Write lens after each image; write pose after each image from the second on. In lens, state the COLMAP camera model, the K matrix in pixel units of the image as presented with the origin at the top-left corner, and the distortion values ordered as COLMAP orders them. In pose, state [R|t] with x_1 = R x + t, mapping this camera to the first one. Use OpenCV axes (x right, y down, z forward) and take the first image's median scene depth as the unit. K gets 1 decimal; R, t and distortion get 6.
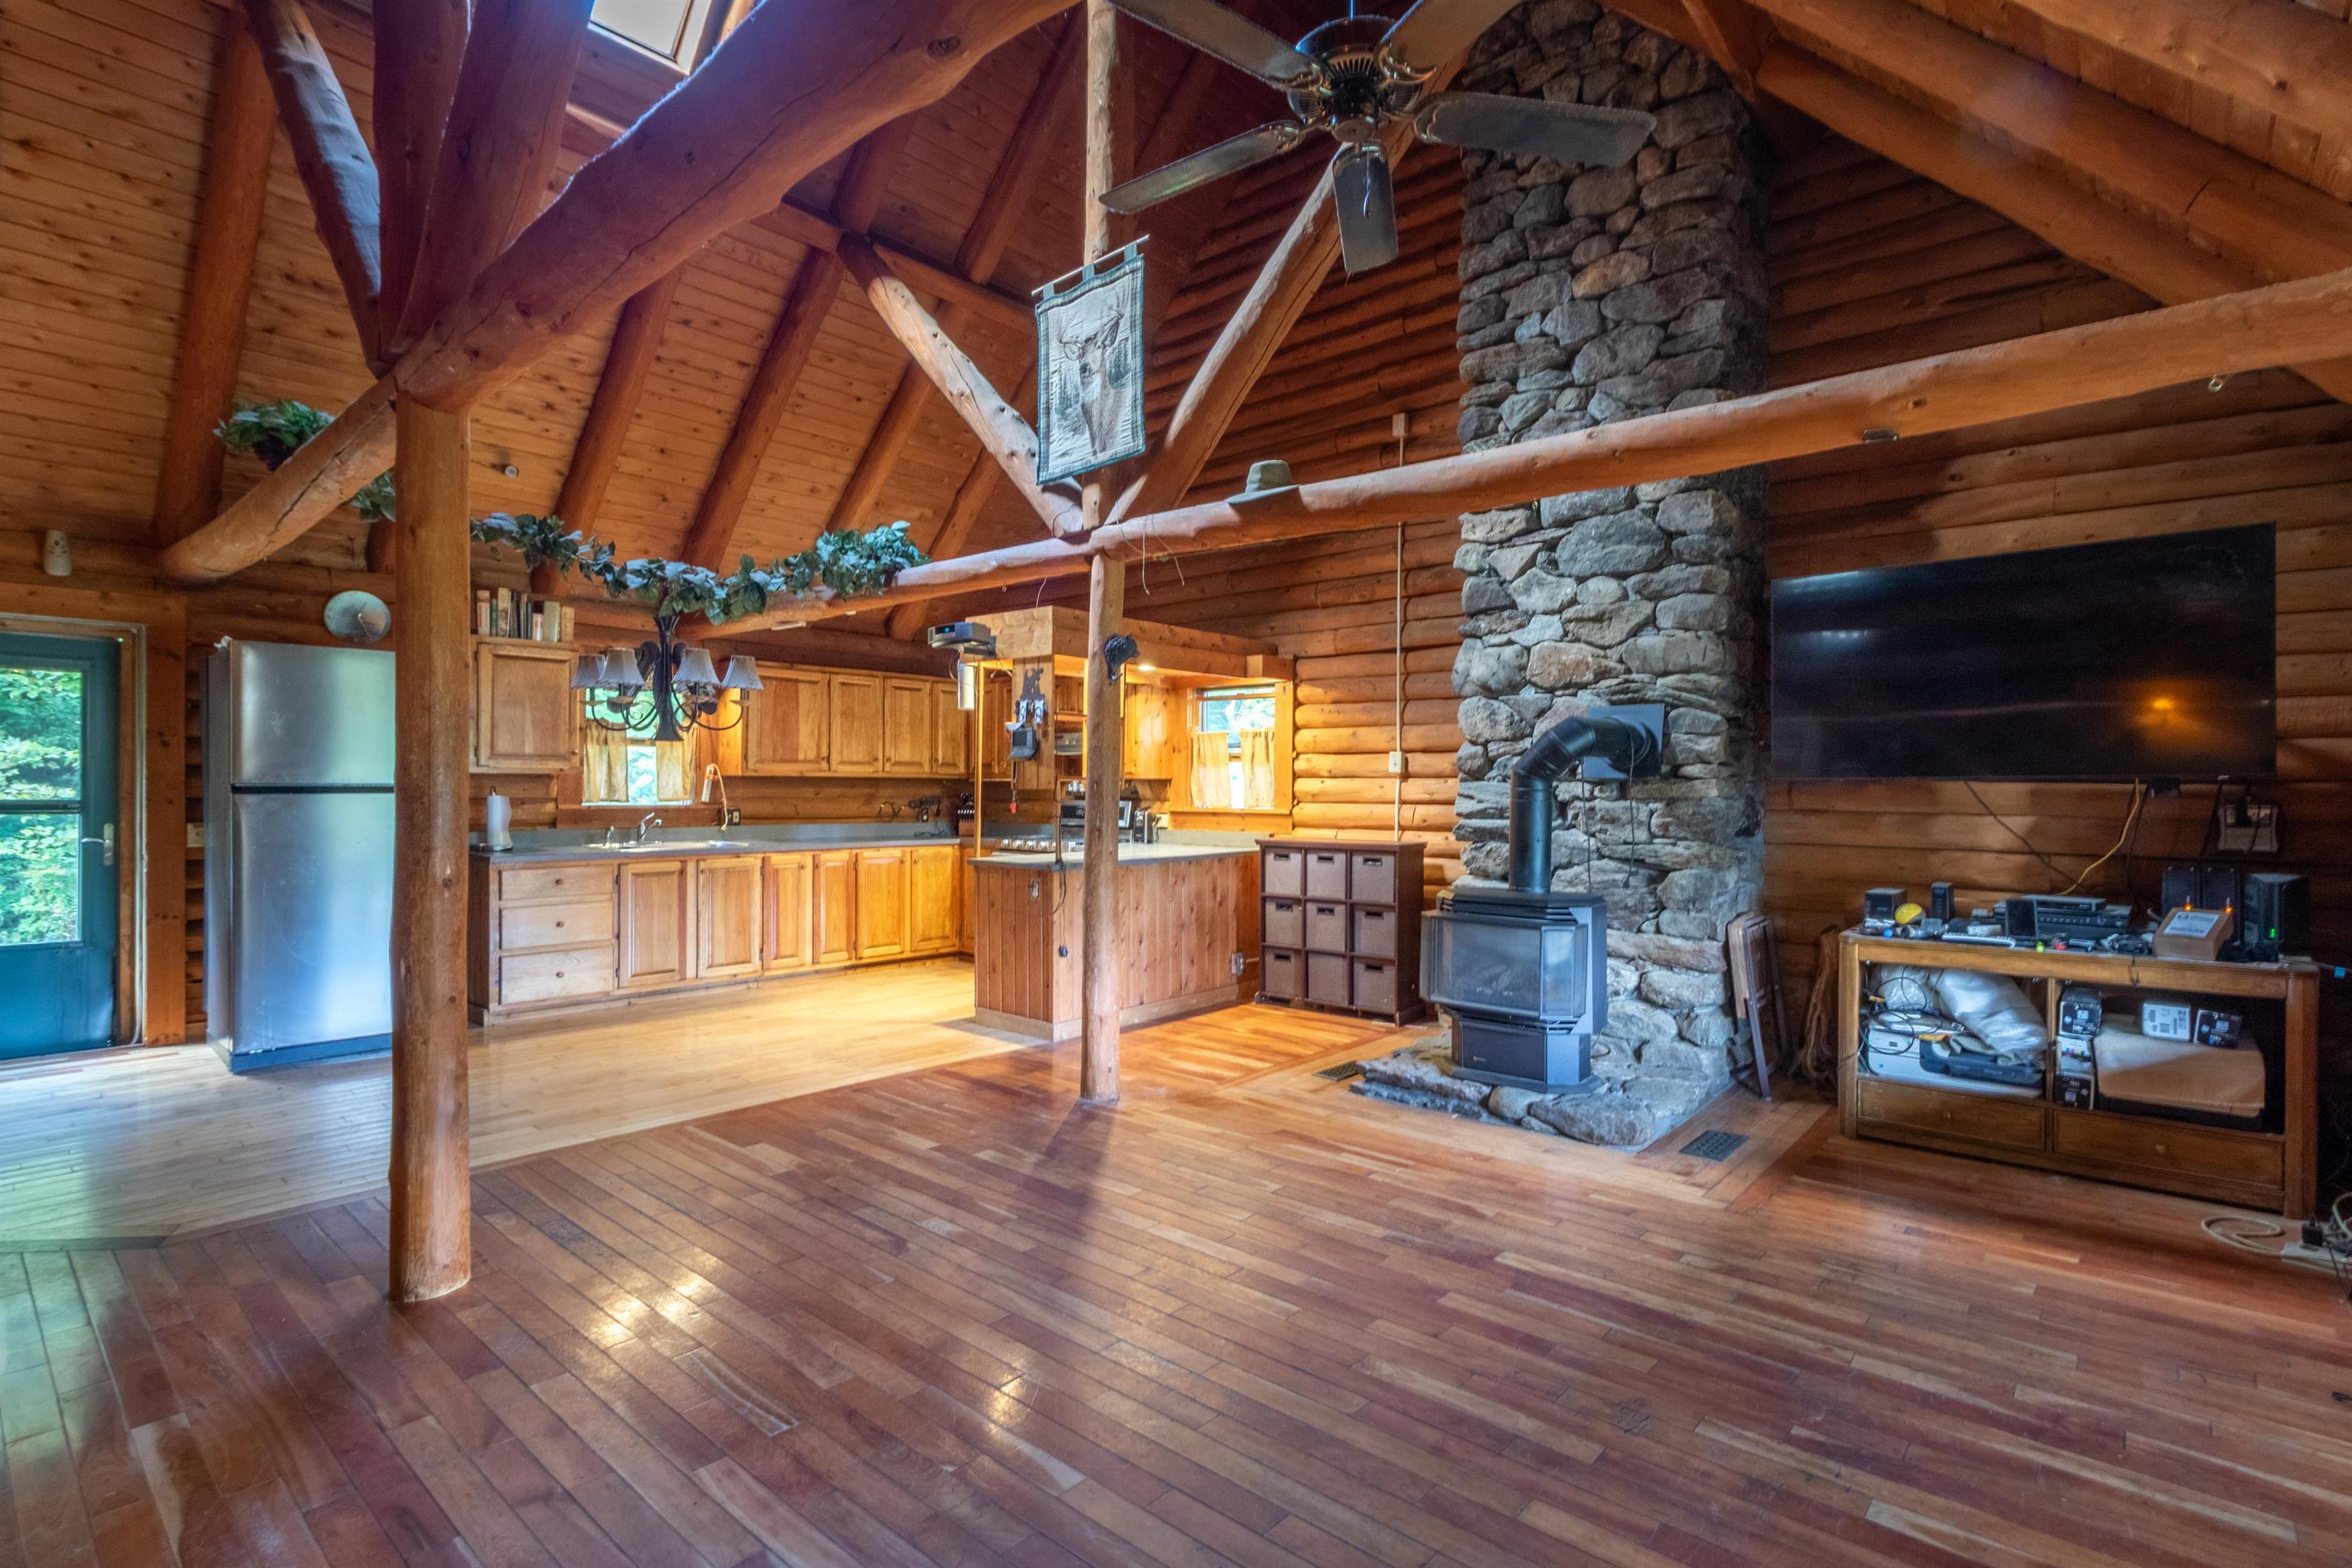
lens RADIAL K [[1098.5, 0, 1169.2], [0, 1098.5, 794.8], [0, 0, 1]] dist [0.002058, -0.000042]
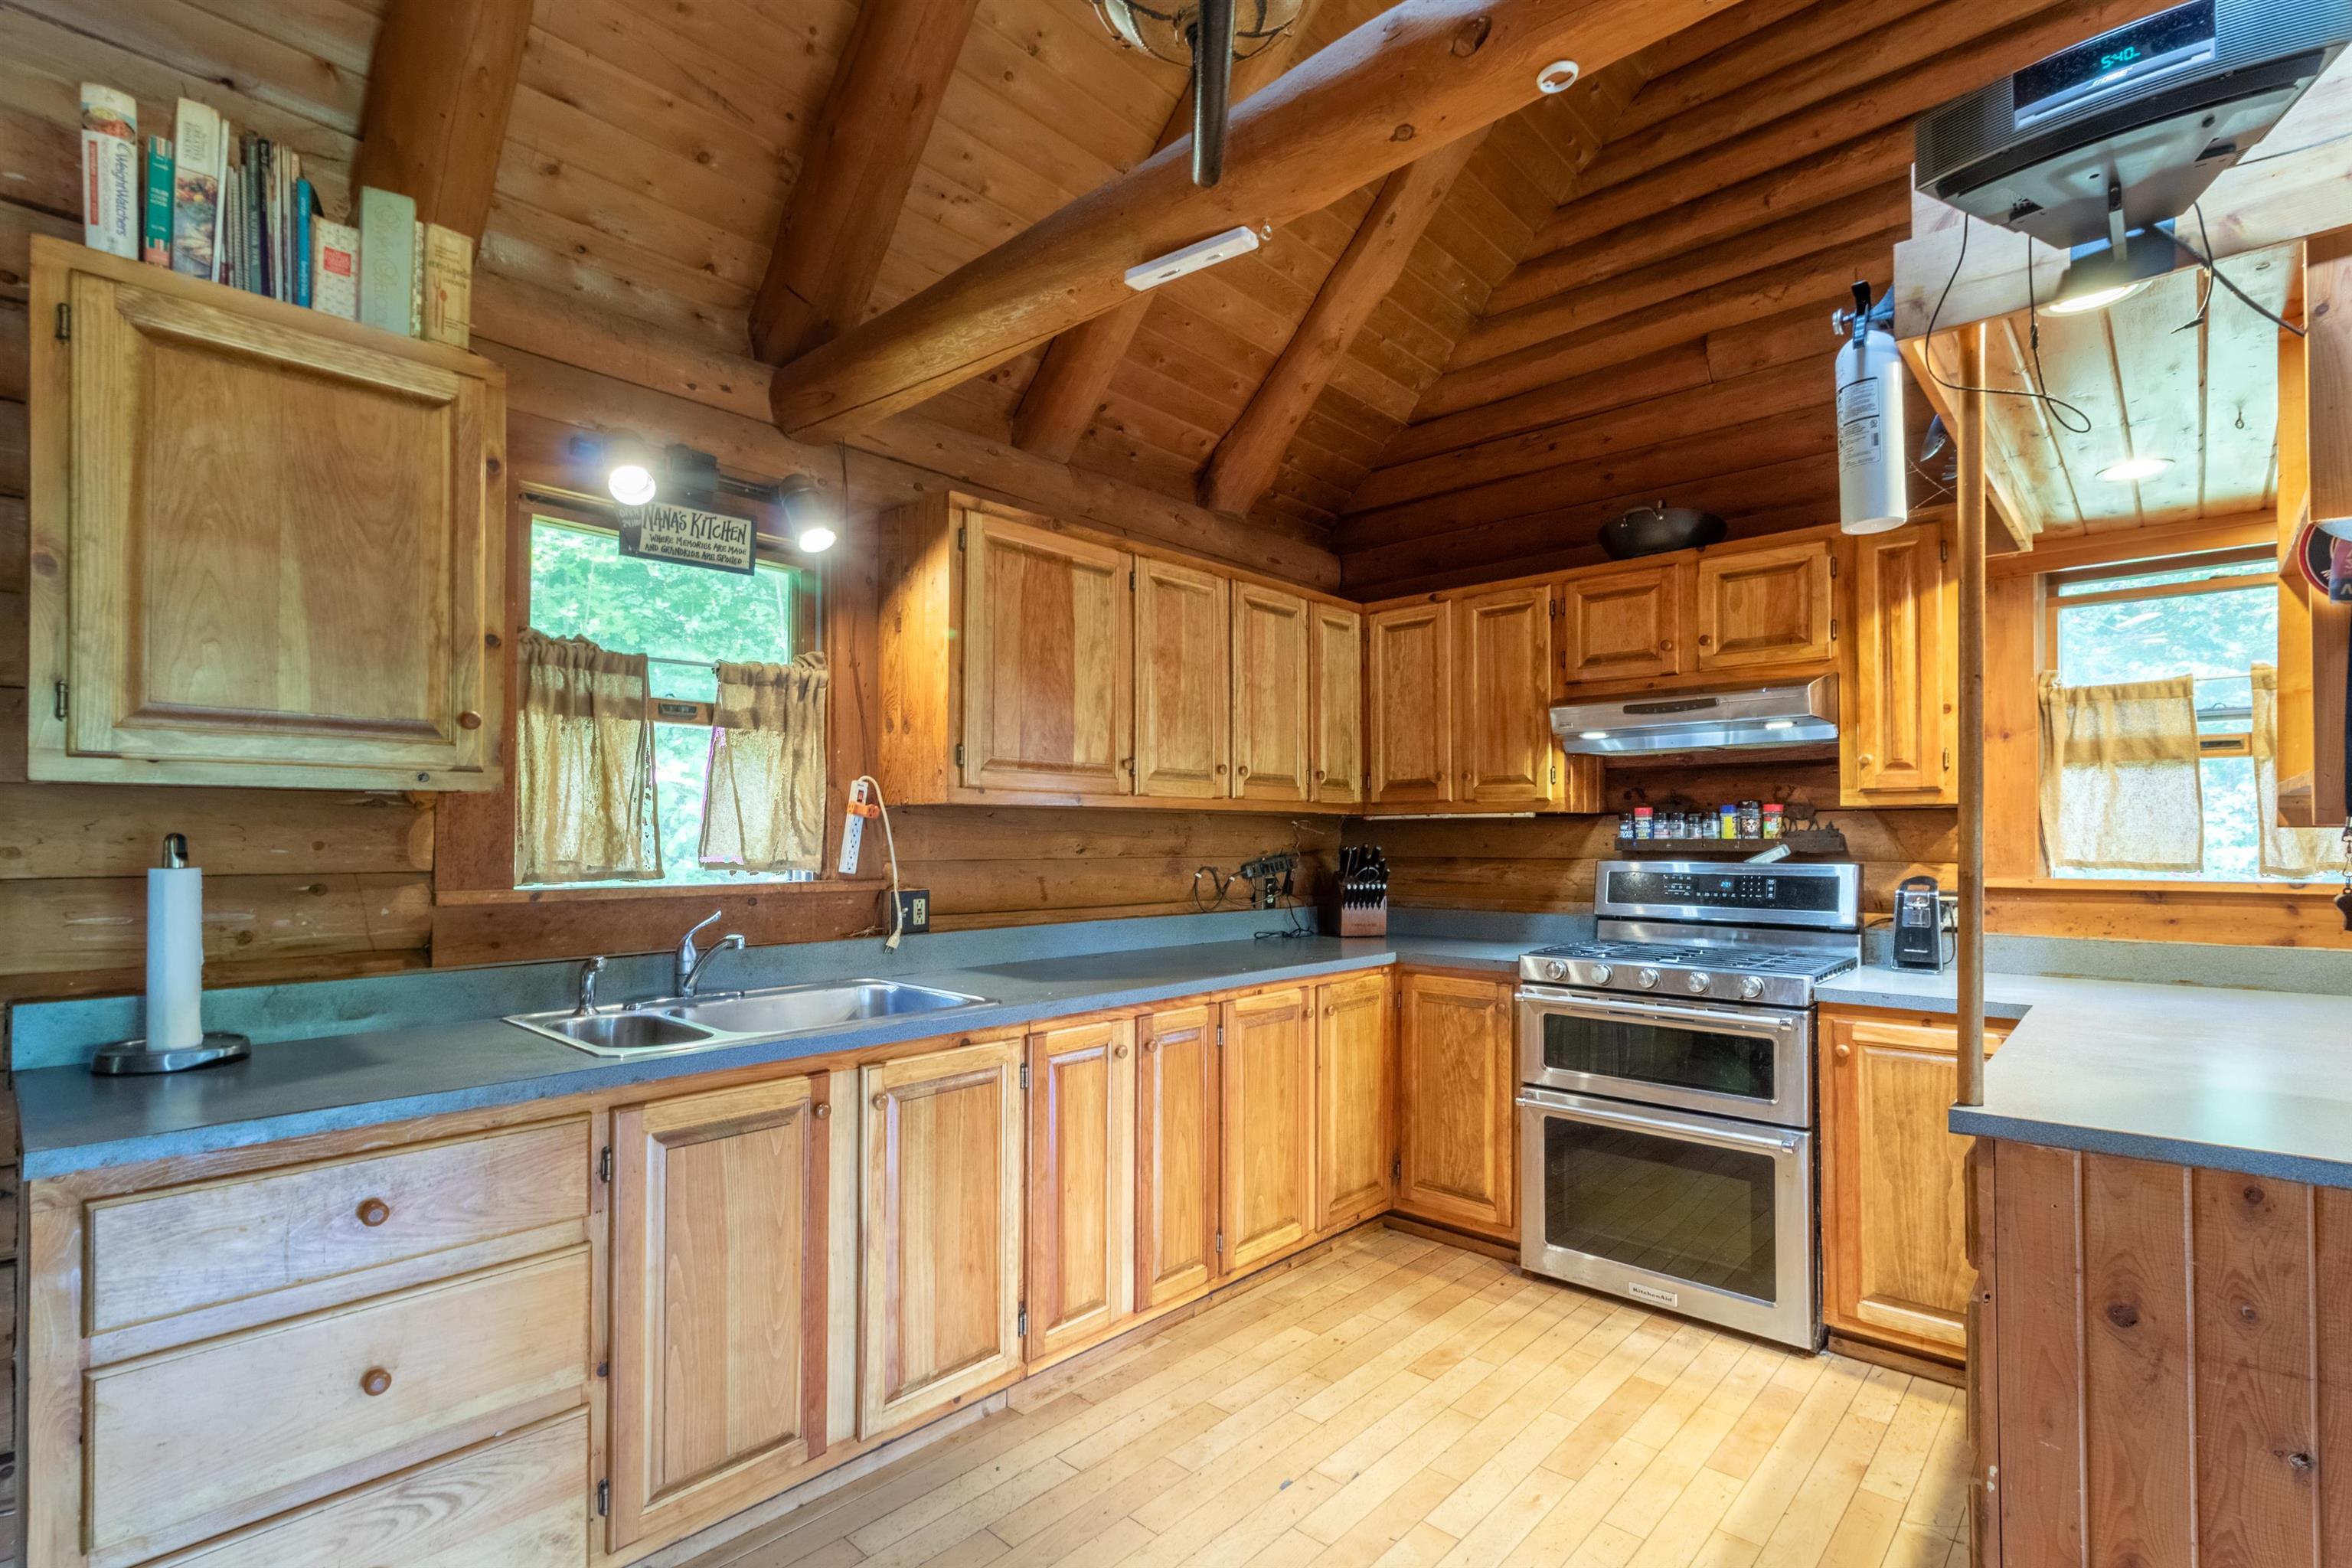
lens RADIAL K [[1112.5, 0, 1192.6], [0, 1112.5, 824.7], [0, 0, 1]] dist [0.003399, 0.000166]
pose [[0.999731, -0.008159, -0.021719, -0.418058], [0.007736, 0.999780, -0.019471, -0.003514], [0.021873, 0.019298, 0.999574, 0.897405]]
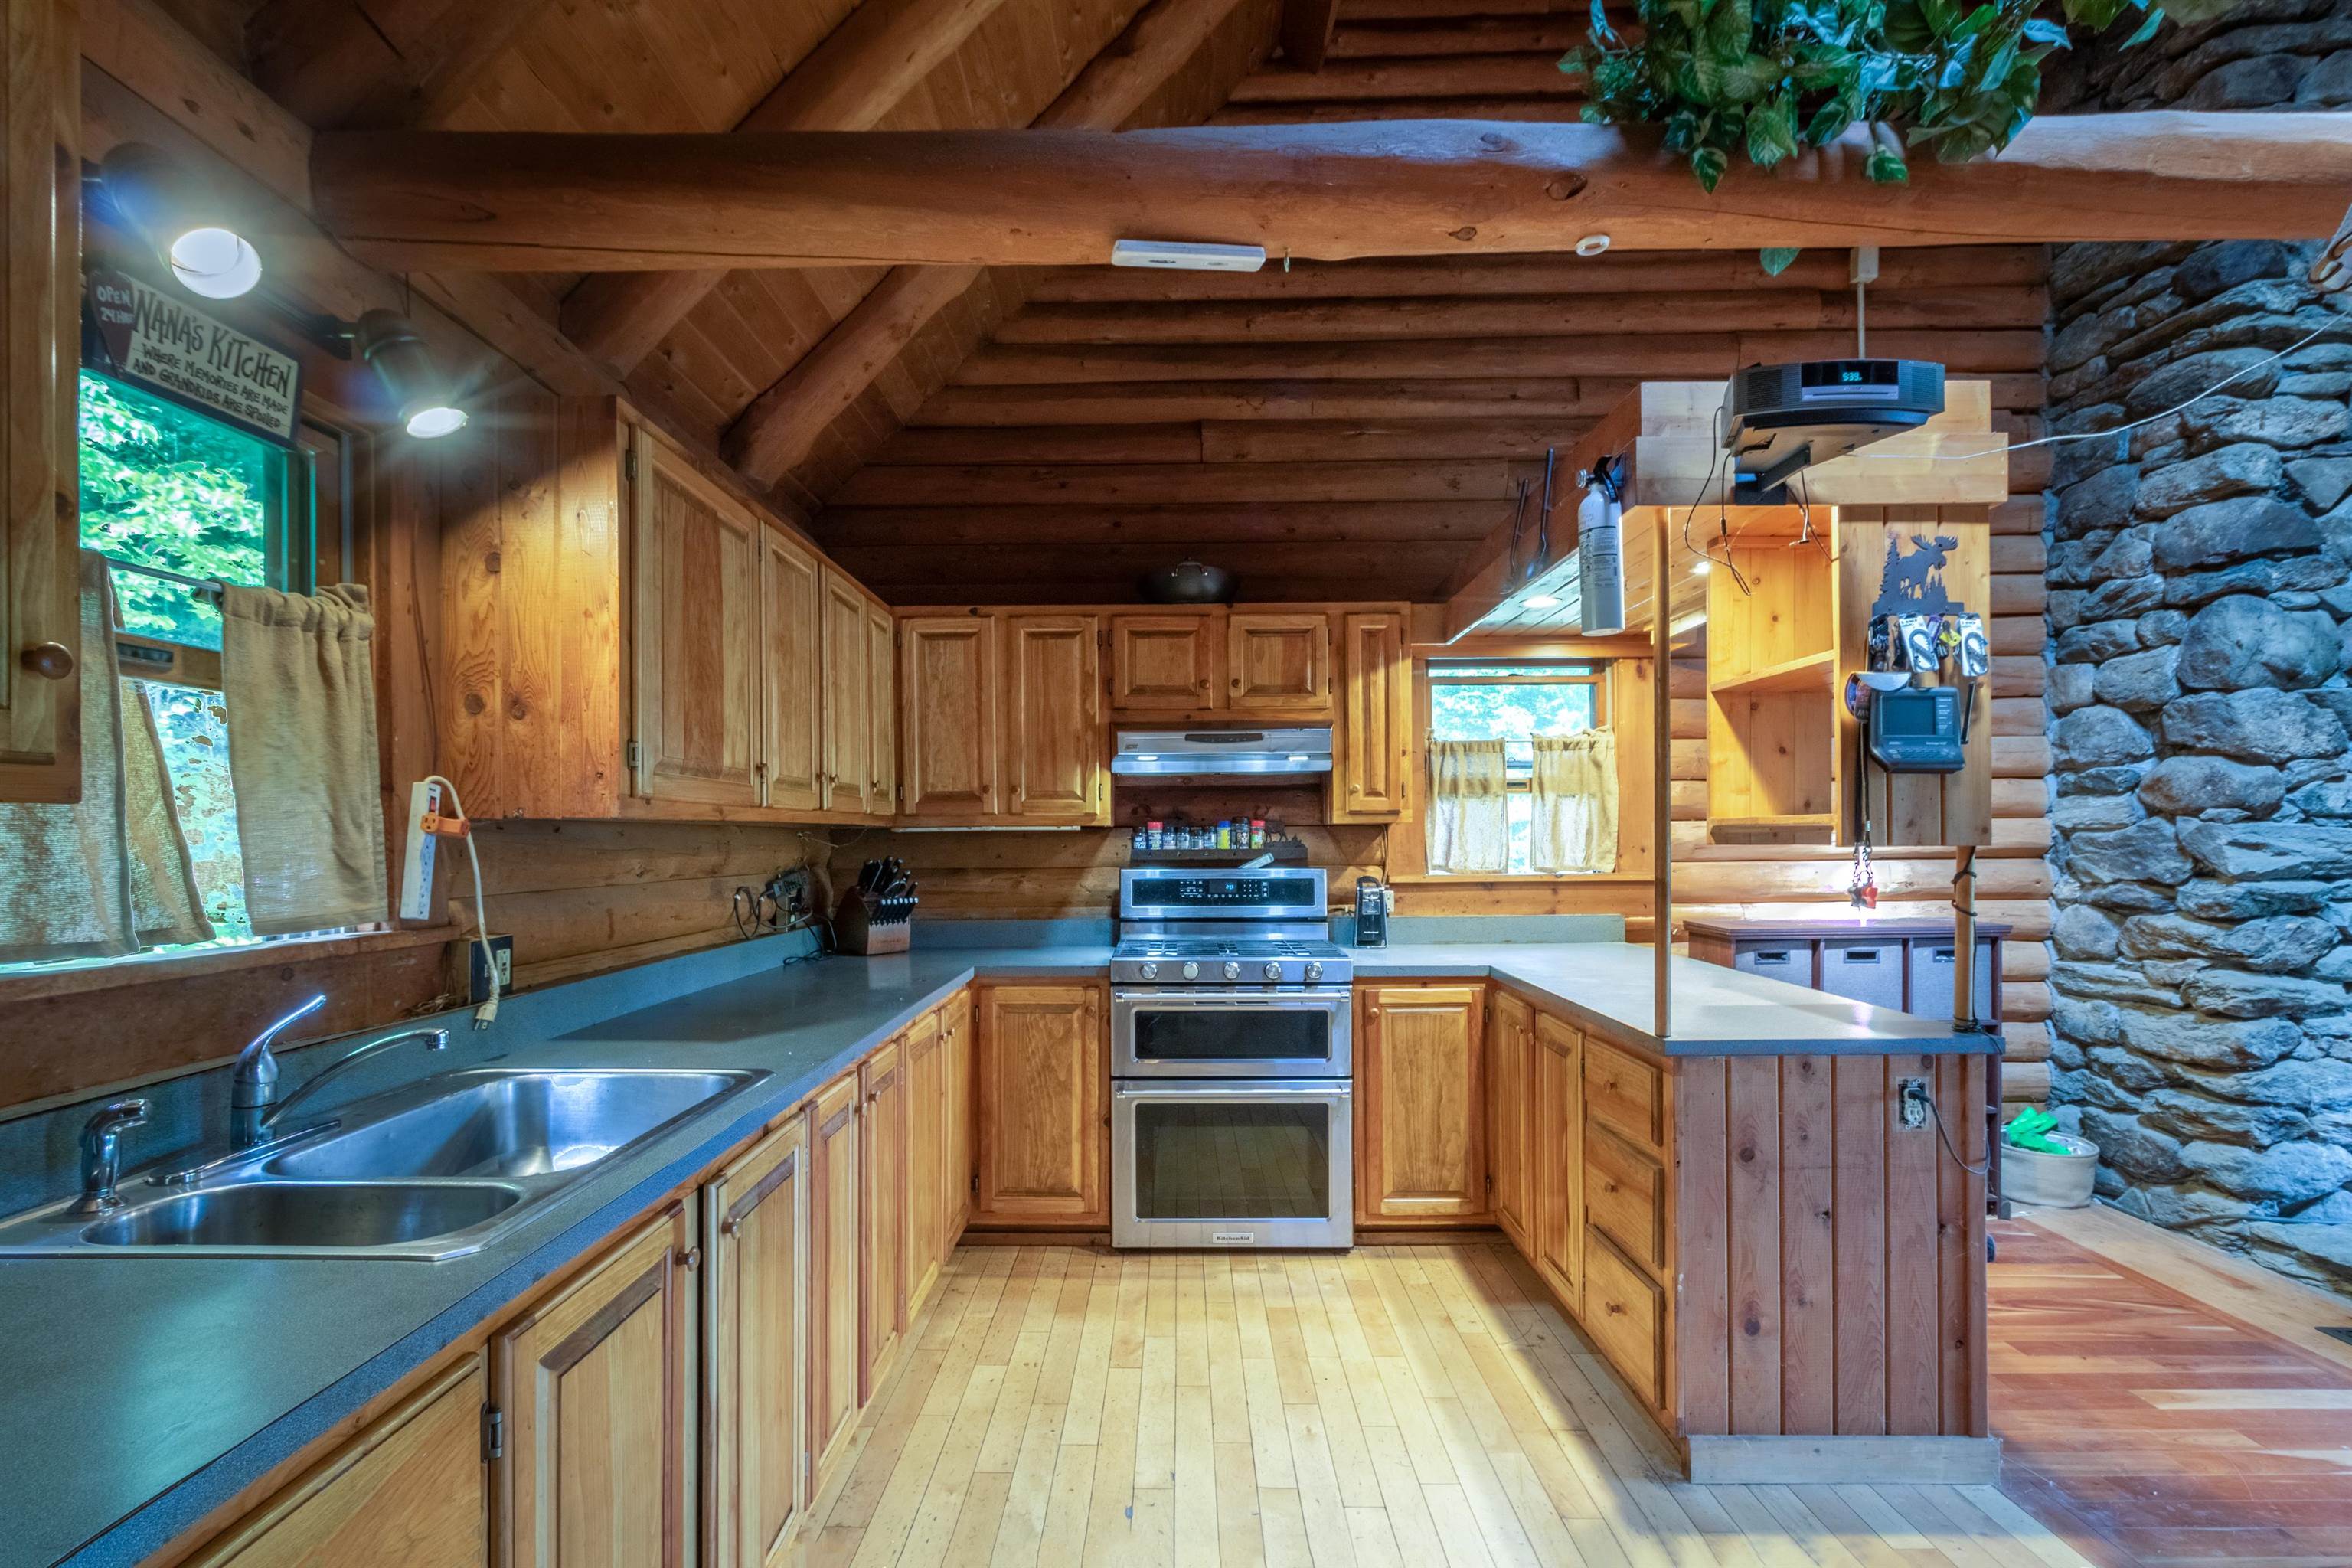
lens RADIAL K [[1080.5, 0, 1171.7], [0, 1080.5, 840.8], [0, 0, 1]] dist [0.007566, -0.001255]
pose [[0.758095, -0.015824, 0.651952, -0.653474], [0.017081, 0.999844, 0.004406, -0.015646], [-0.651921, 0.007796, 0.758247, 1.008739]]
